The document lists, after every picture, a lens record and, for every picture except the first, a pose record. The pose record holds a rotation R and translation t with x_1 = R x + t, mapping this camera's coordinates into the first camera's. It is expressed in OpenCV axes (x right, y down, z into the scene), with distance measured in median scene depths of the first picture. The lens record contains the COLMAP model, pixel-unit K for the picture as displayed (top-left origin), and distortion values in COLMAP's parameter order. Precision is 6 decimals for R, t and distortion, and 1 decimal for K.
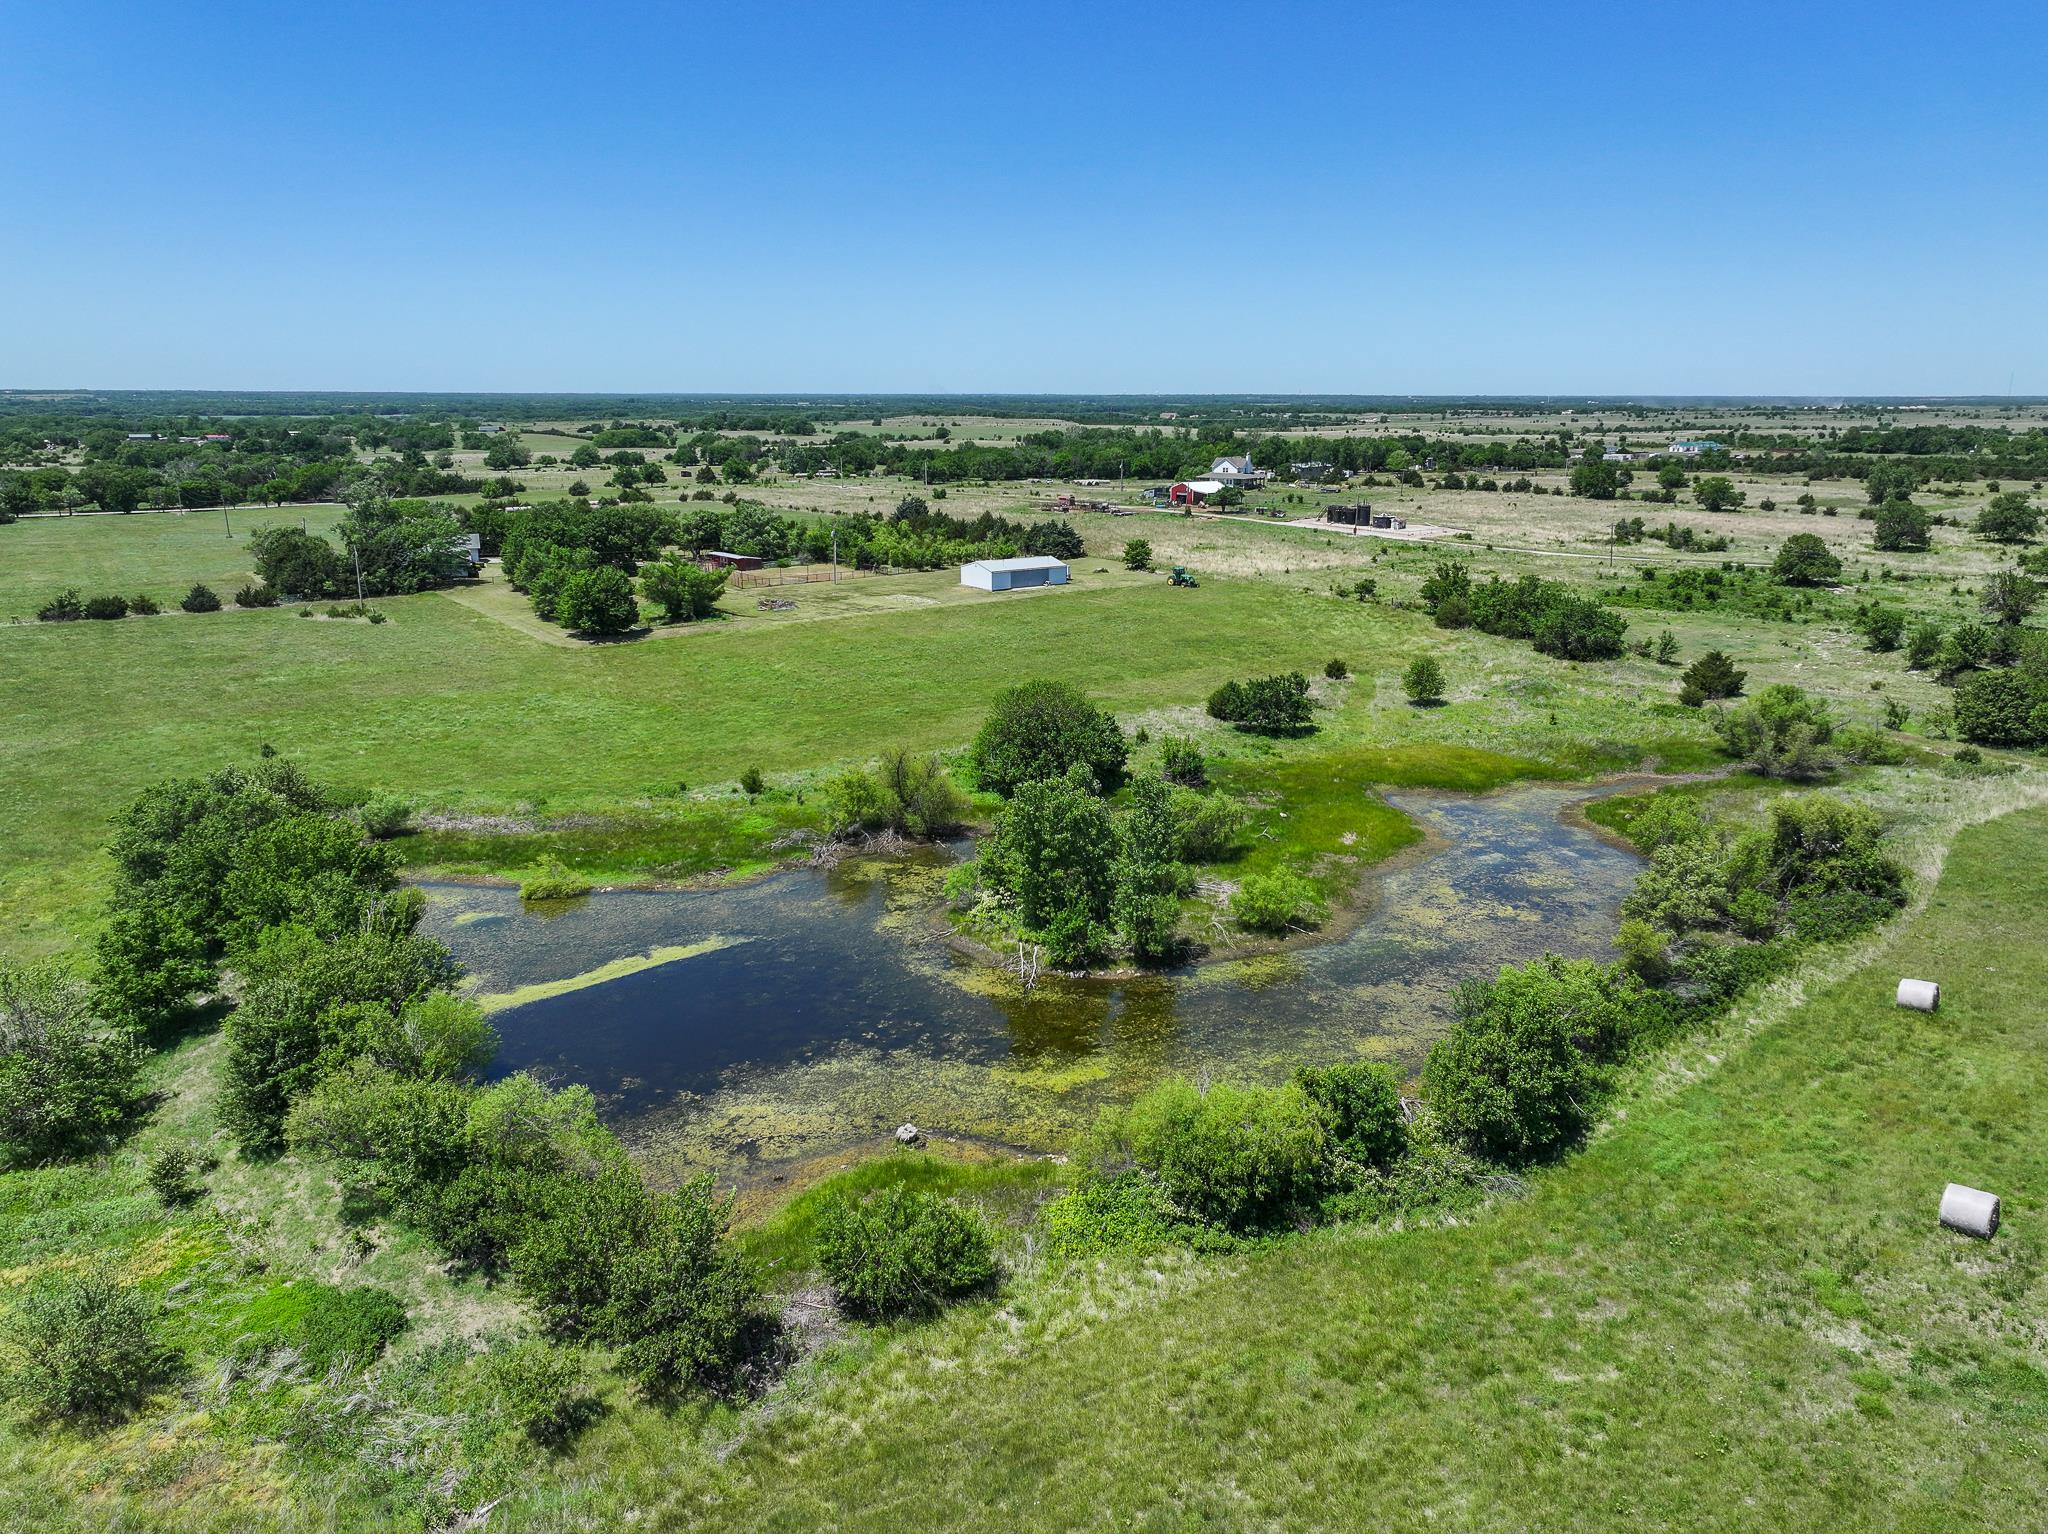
lens RADIAL K [[1431.0, 0, 1031.3], [0, 1431.0, 766.0], [0, 0, 1]] dist [0.004729, 0.003405]
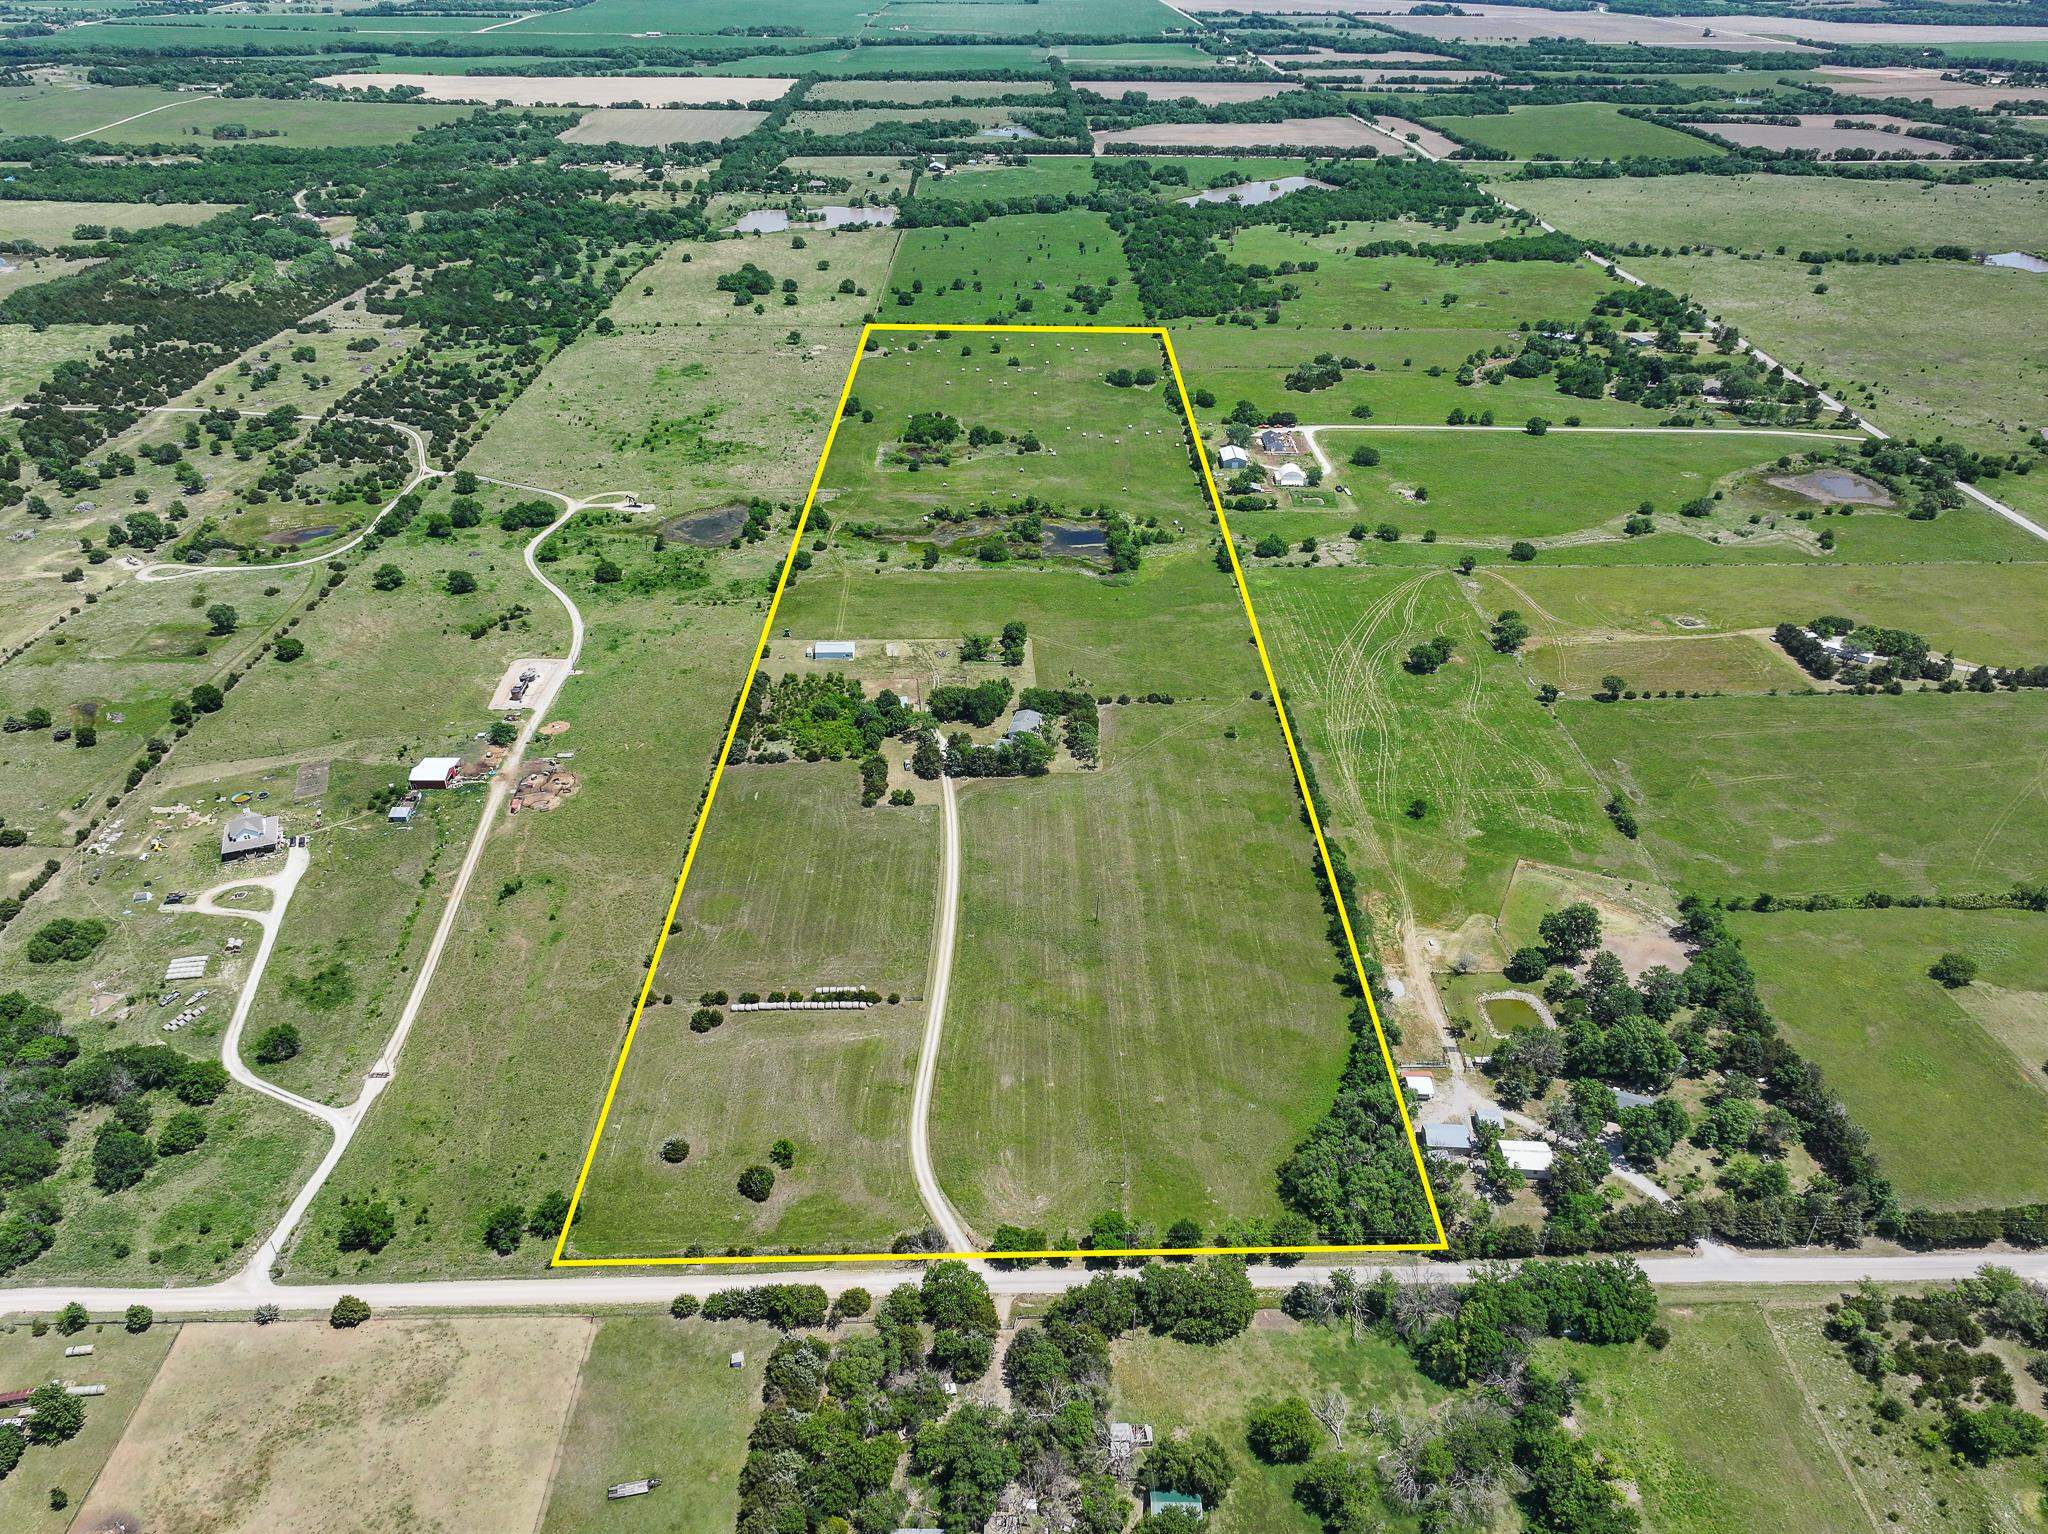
lens RADIAL K [[1431.0, 0, 1031.3], [0, 1431.0, 766.0], [0, 0, 1]] dist [0.004729, 0.003405]
pose [[-0.831707, -0.297049, 0.469069, -1.308319], [0.133219, 0.713393, 0.687985, -1.424301], [-0.538995, 0.634691, -0.553762, 2.009214]]
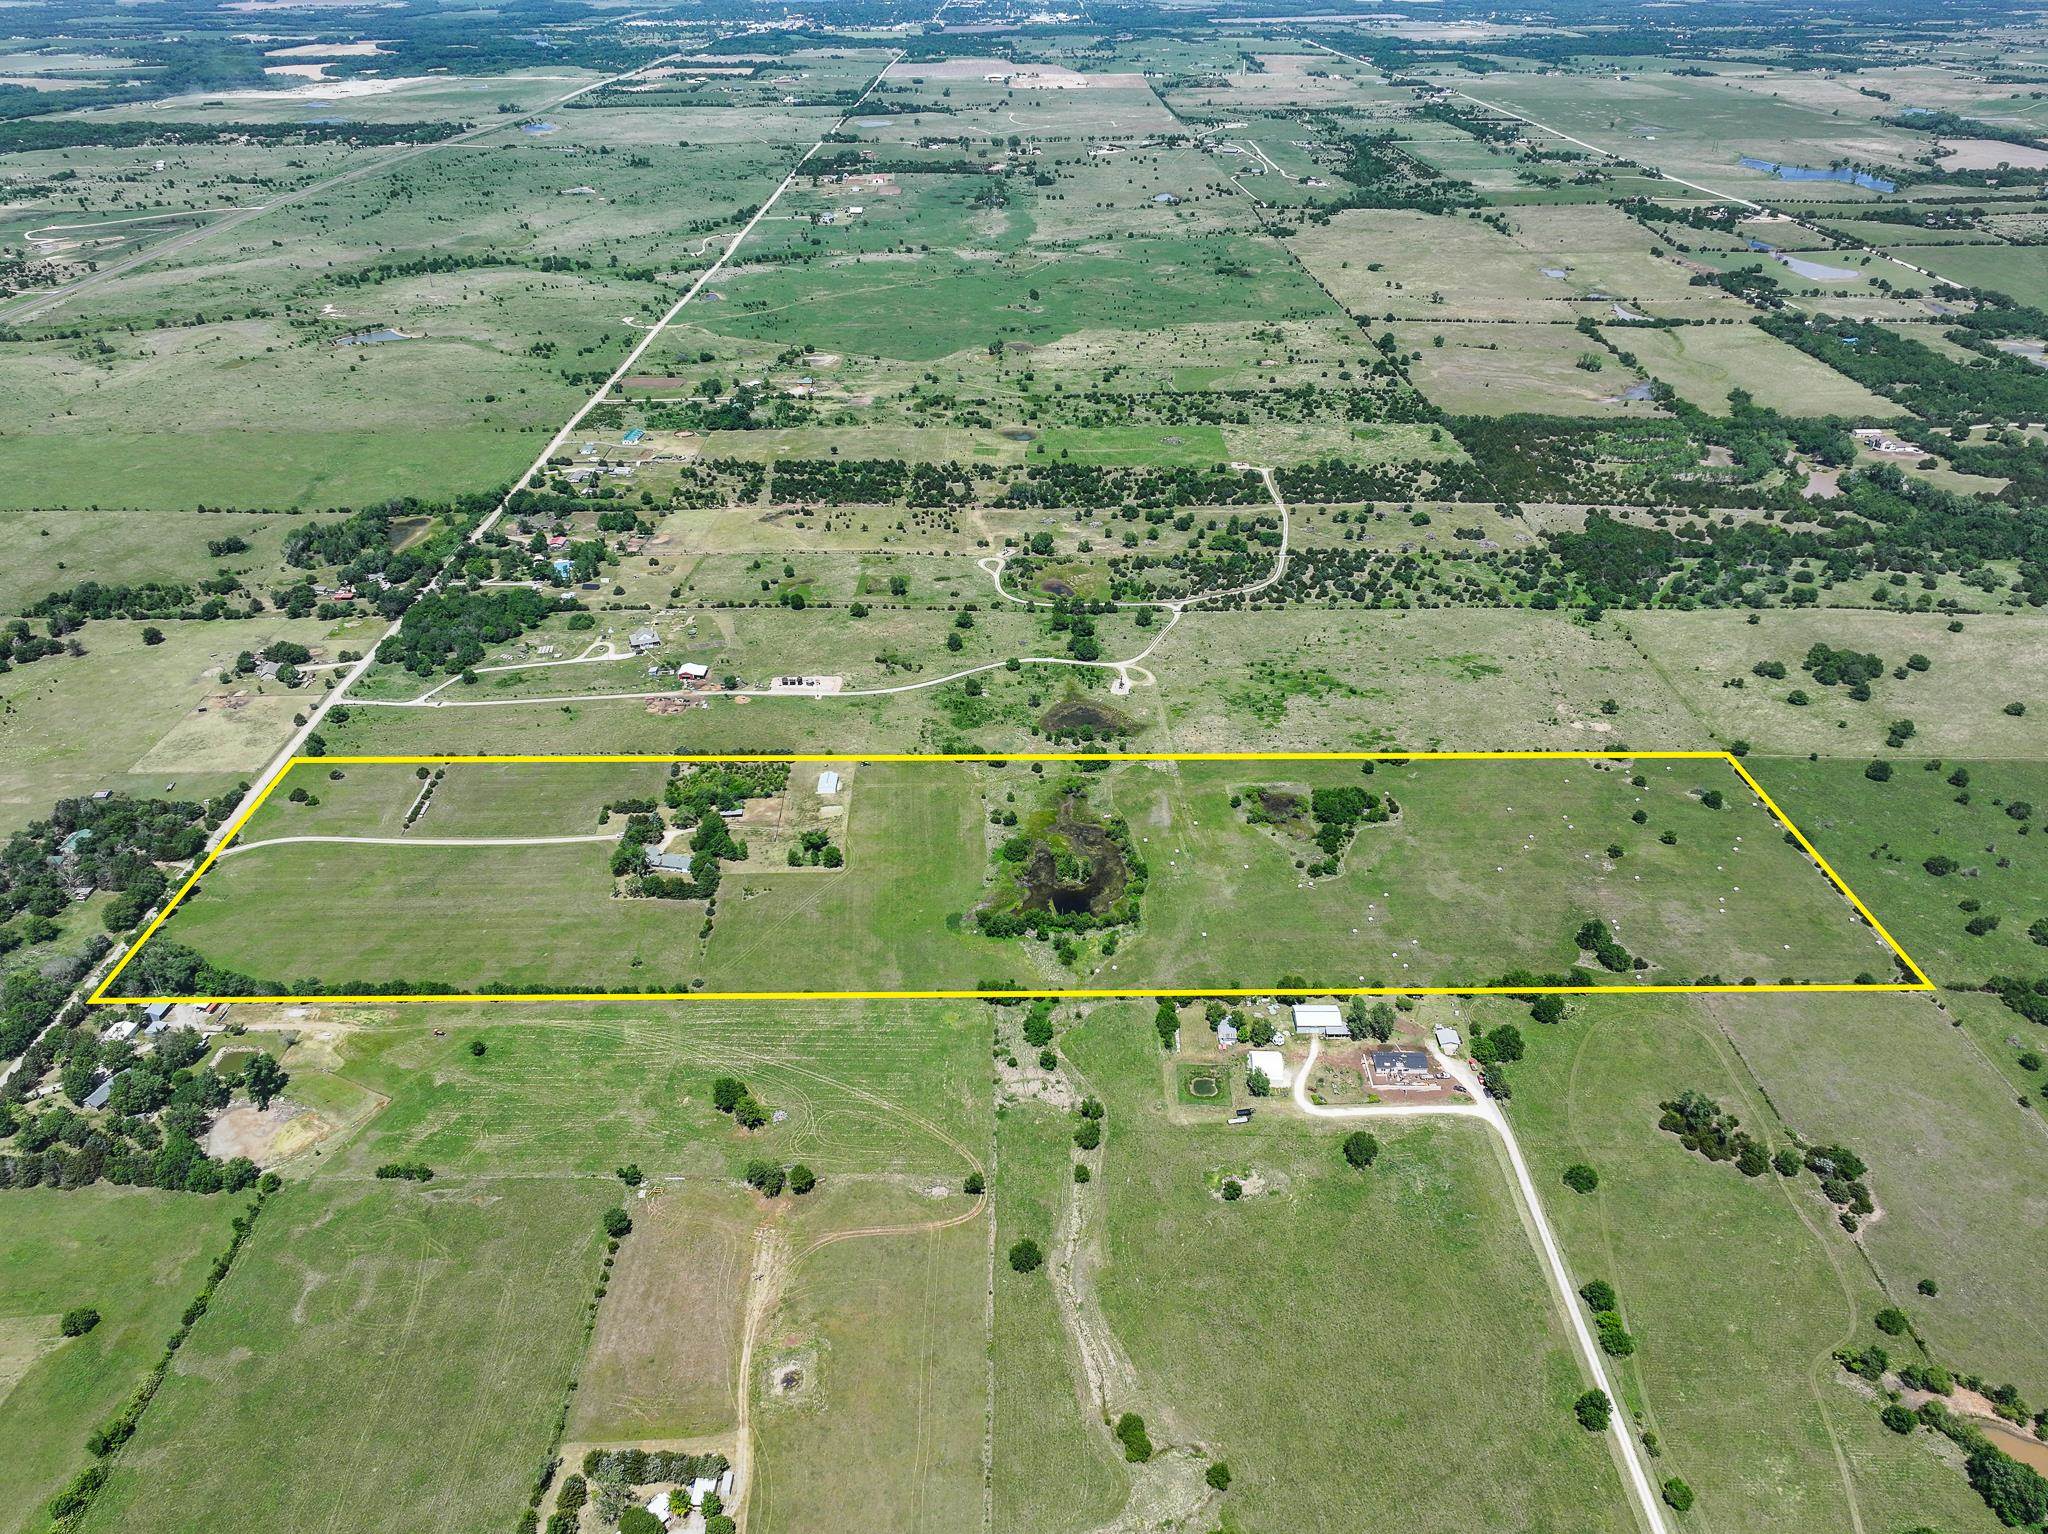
lens RADIAL K [[1431.0, 0, 1031.3], [0, 1431.0, 766.0], [0, 0, 1]] dist [0.004729, 0.003405]
pose [[0.564747, -0.420766, 0.709941, -1.772696], [0.210397, 0.905242, 0.369148, -1.105829], [-0.797993, -0.059106, 0.599761, -1.130279]]
